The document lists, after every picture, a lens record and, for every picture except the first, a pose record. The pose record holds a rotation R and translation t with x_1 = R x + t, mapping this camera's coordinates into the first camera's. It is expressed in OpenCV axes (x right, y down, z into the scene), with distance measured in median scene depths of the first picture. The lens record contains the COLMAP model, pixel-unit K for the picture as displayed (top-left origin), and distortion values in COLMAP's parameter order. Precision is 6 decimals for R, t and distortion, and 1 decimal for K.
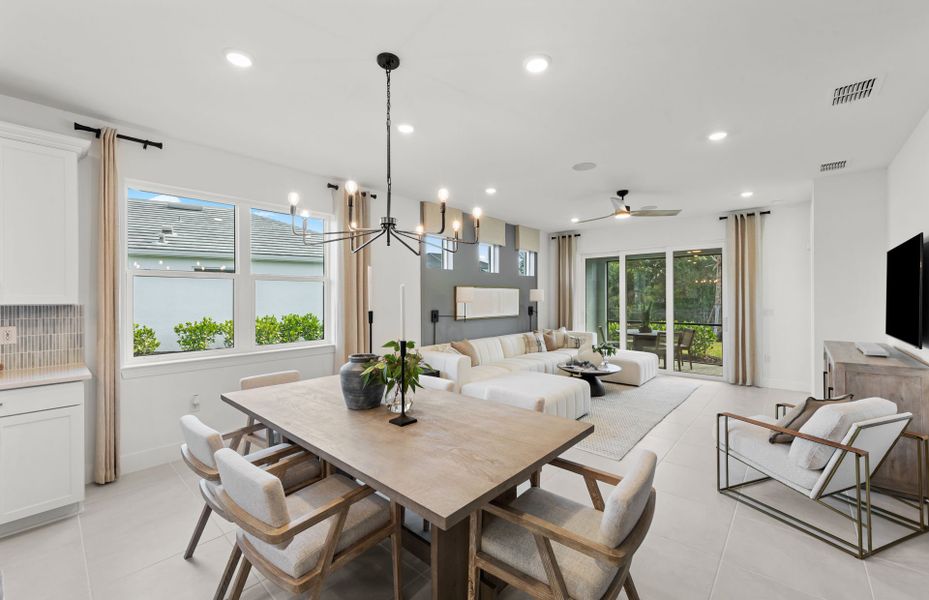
lens RADIAL K [[368.7, 0, 464.5], [0, 368.7, 300.0], [0, 0, 1]] dist [0.006175, 0.000071]
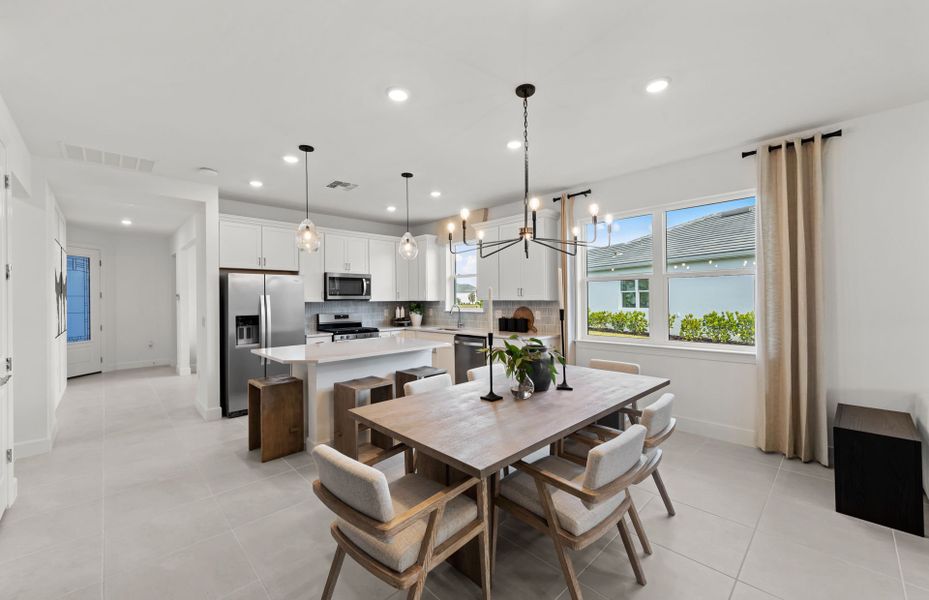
lens RADIAL K [[368.7, 0, 464.5], [0, 368.7, 300.0], [0, 0, 1]] dist [0.006175, 0.000071]
pose [[-0.063195, 0.009514, -0.997956, 0.369097], [0.007110, 0.999933, 0.009083, -0.004014], [0.997976, -0.006522, -0.063259, 0.335378]]
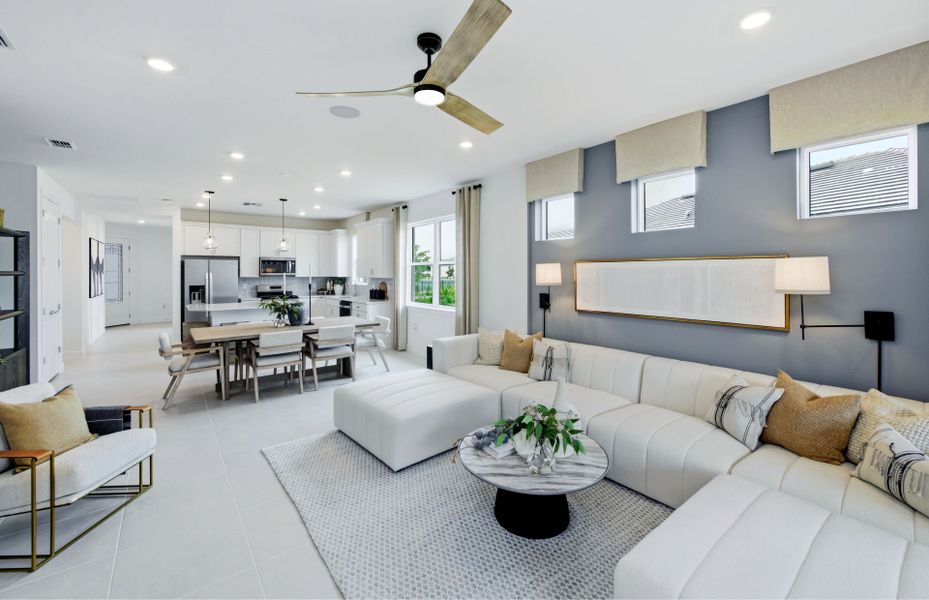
lens RADIAL K [[375.9, 0, 469.7], [0, 375.9, 271.6], [0, 0, 1]] dist [-0.001462, -0.000398]
pose [[-0.158797, 0.005335, -0.987297, 0.747328], [-0.000120, 0.999985, 0.005422, -0.023168], [0.987311, 0.000979, -0.158794, 0.972820]]
